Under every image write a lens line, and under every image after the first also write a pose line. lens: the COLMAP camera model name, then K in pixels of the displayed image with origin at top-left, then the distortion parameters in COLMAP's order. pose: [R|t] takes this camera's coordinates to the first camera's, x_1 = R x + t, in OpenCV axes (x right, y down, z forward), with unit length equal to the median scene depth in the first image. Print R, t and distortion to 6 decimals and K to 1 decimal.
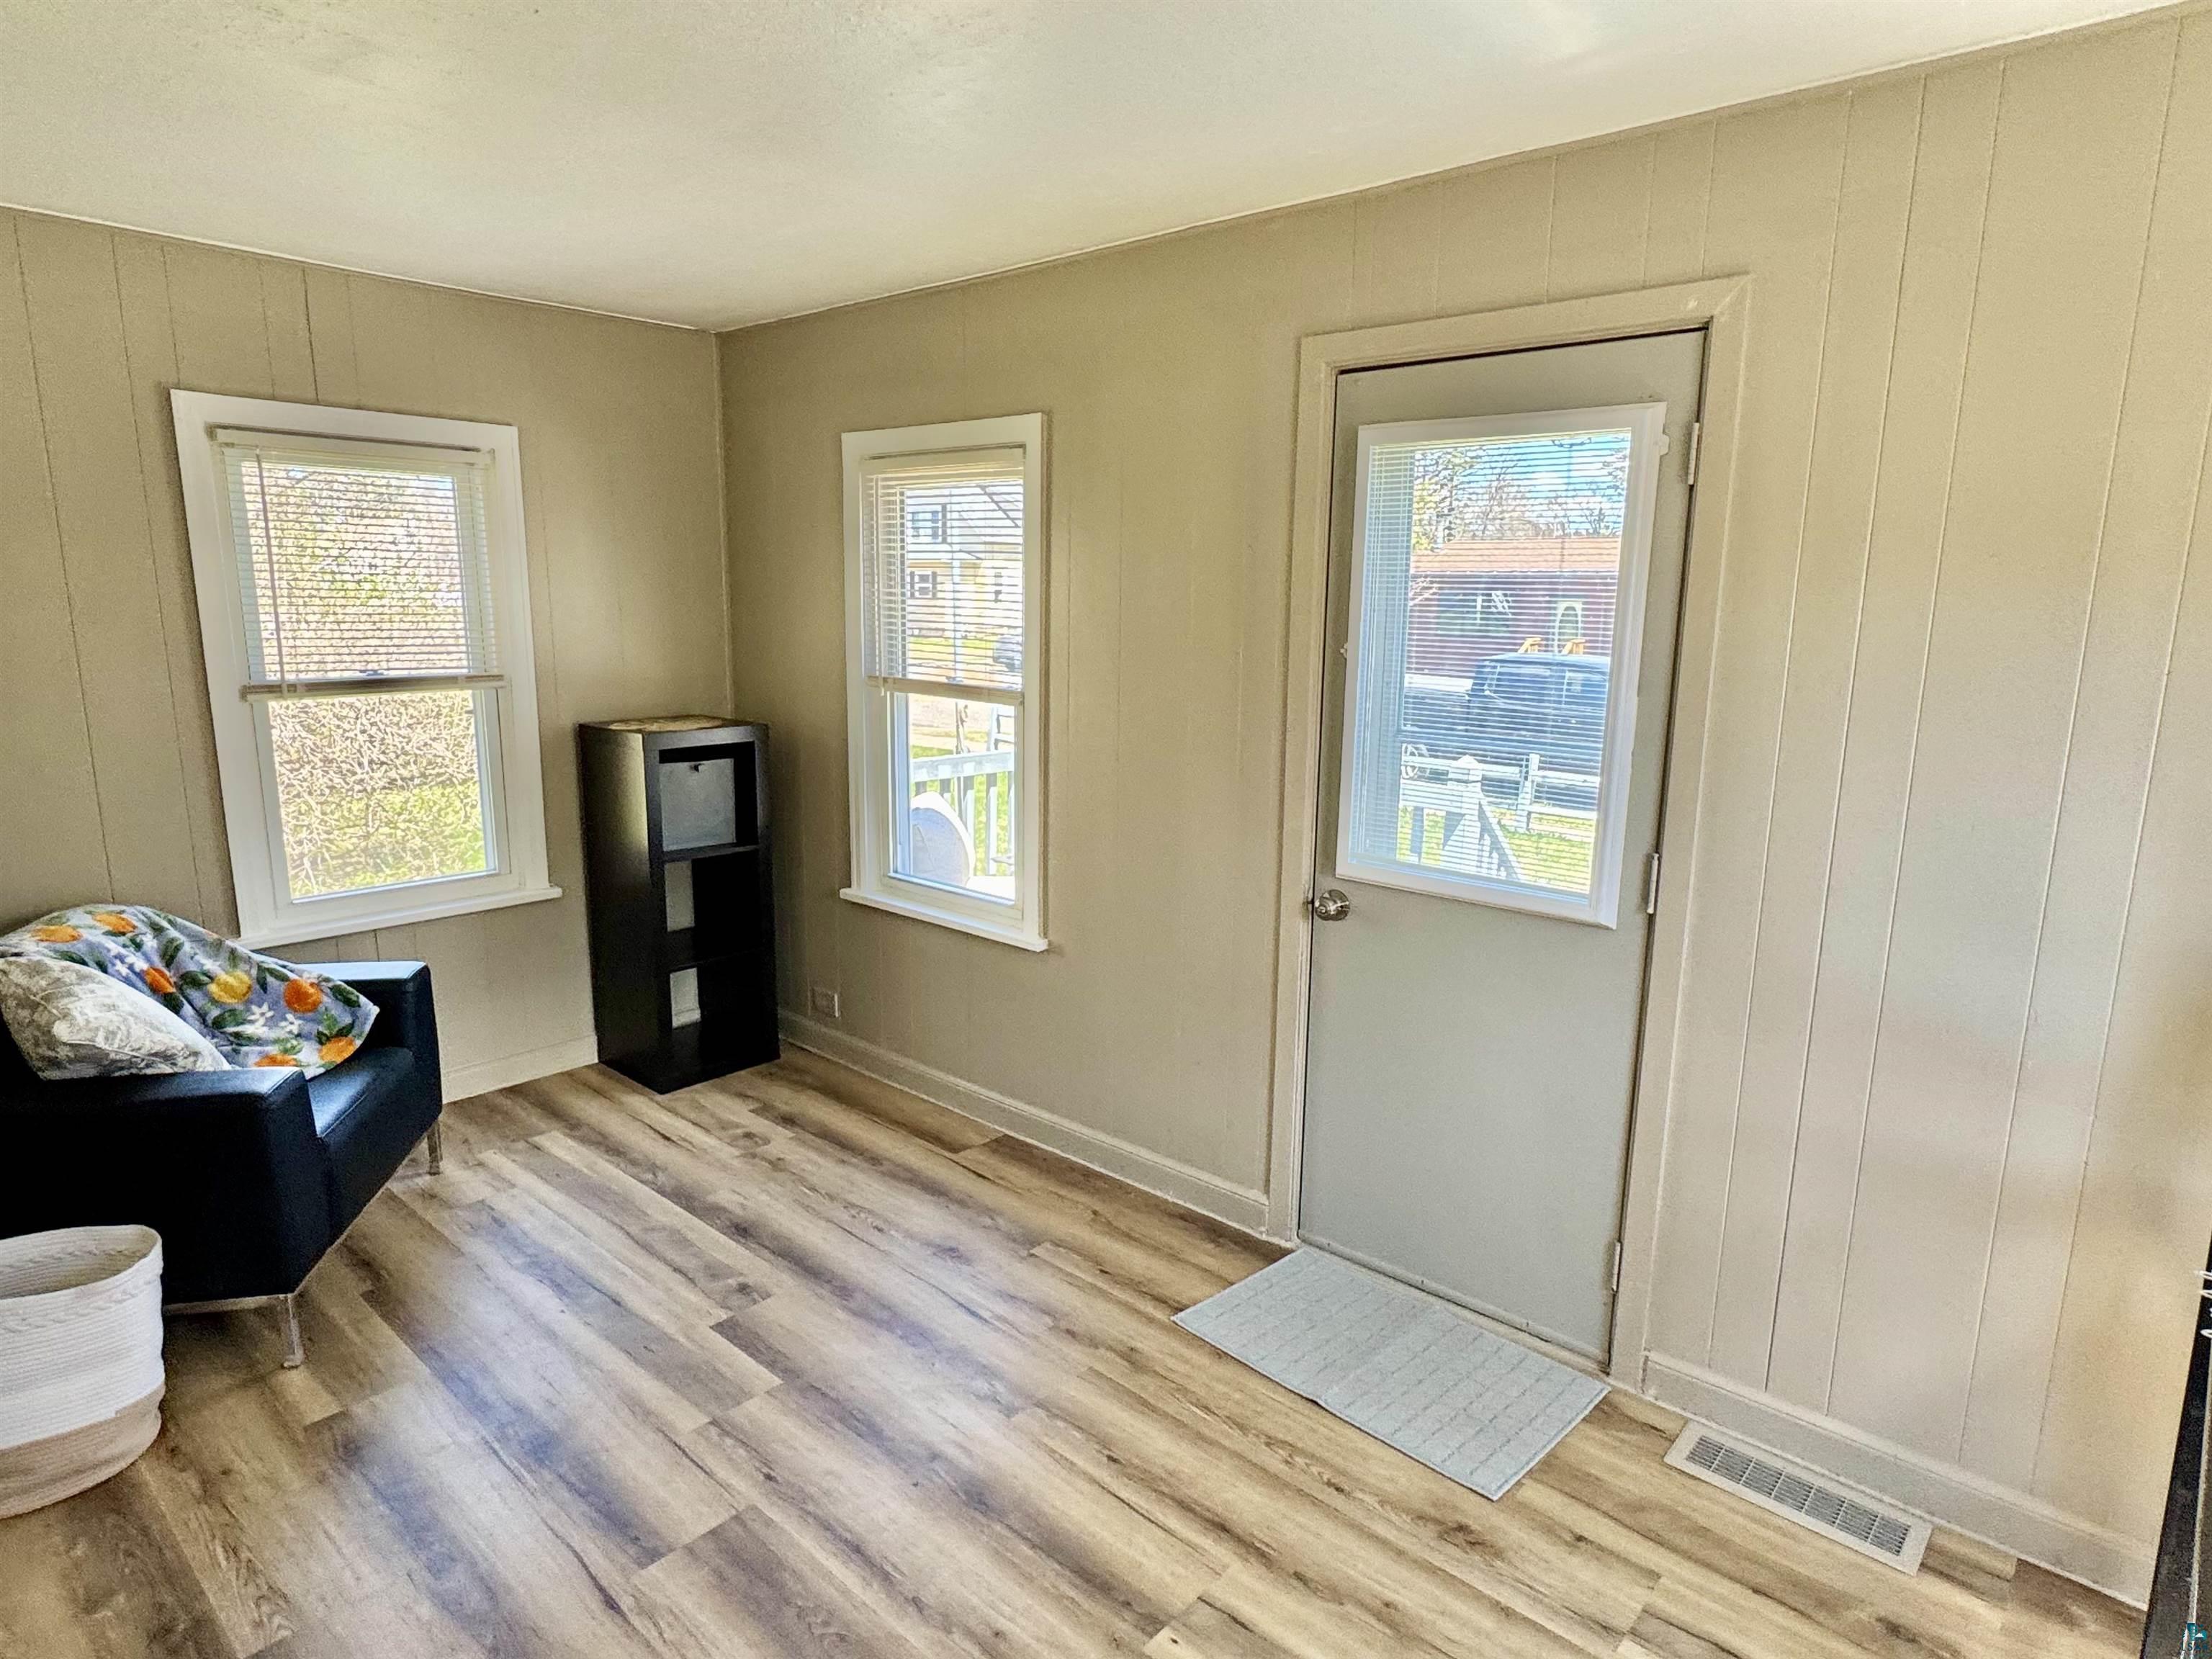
lens RADIAL K [[1258.7, 0, 1106.0], [0, 1258.7, 829.5], [0, 0, 1]] dist [-0.005713, 0.000503]
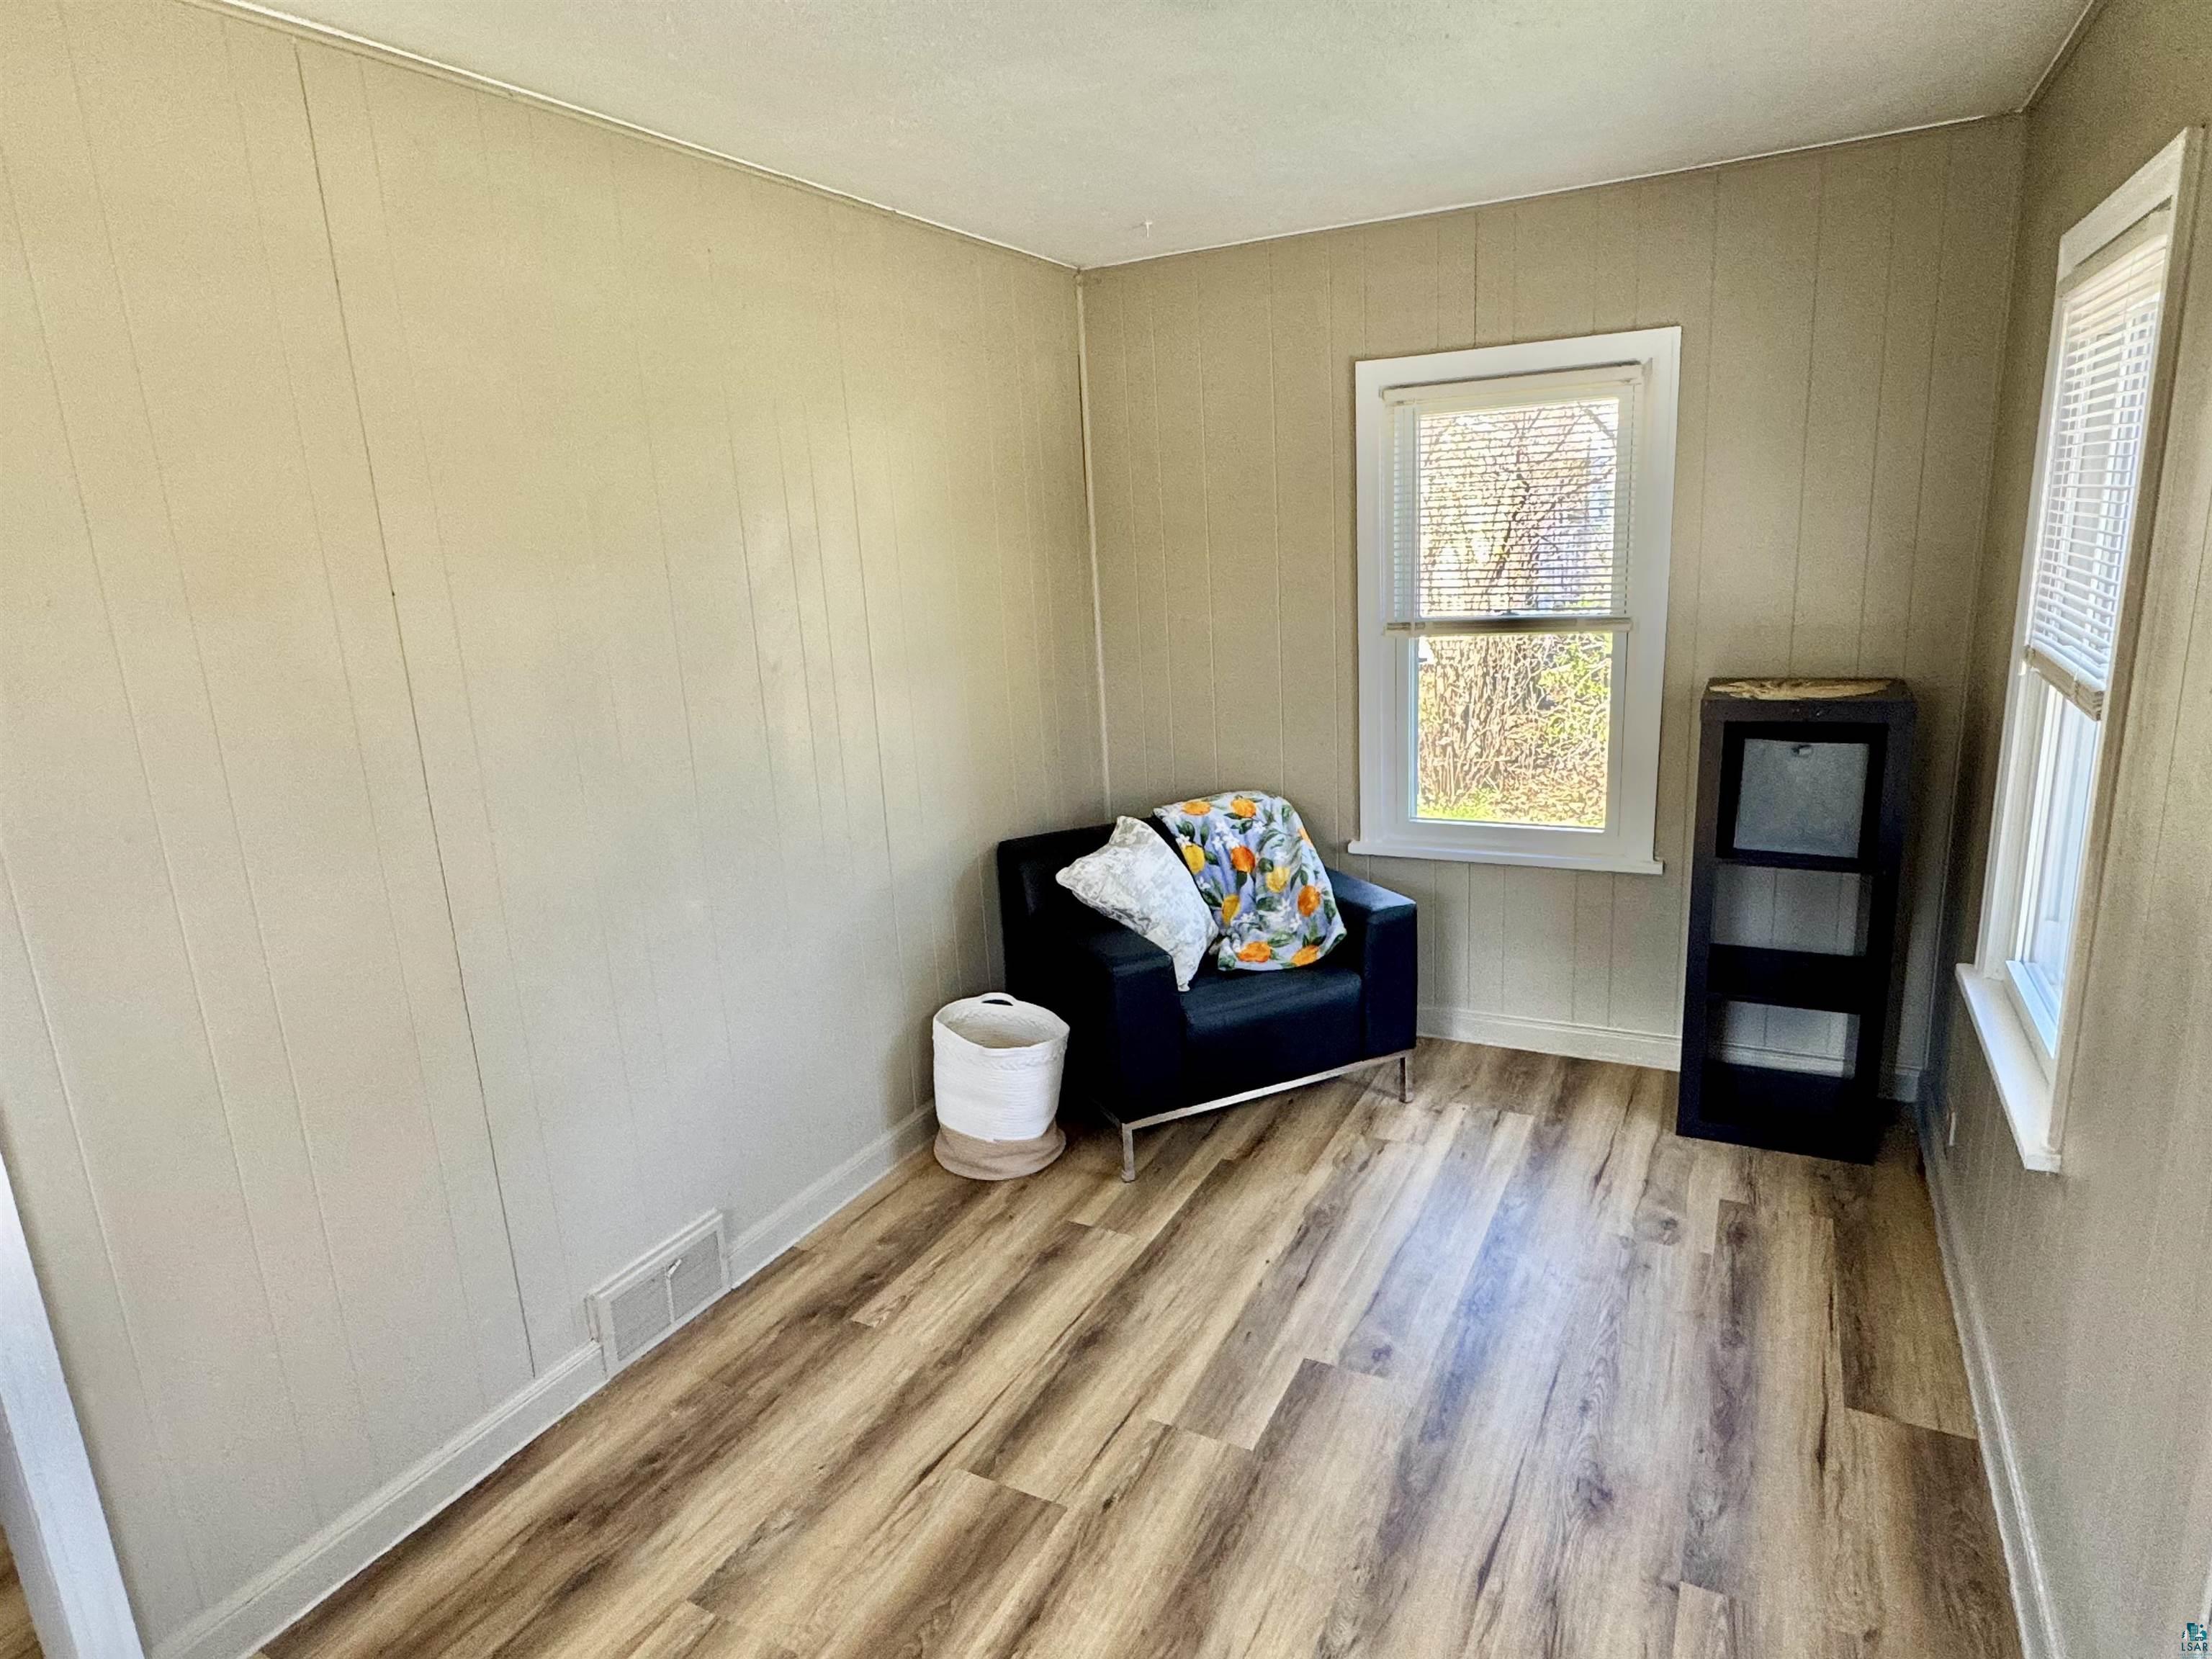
lens RADIAL K [[1258.7, 0, 1106.0], [0, 1258.7, 829.5], [0, 0, 1]] dist [-0.005713, 0.000503]
pose [[0.235477, 0.196642, -0.951779, 0.365231], [-0.121301, 0.977606, 0.171968, -0.098104], [0.964280, 0.074958, 0.254056, 0.494472]]
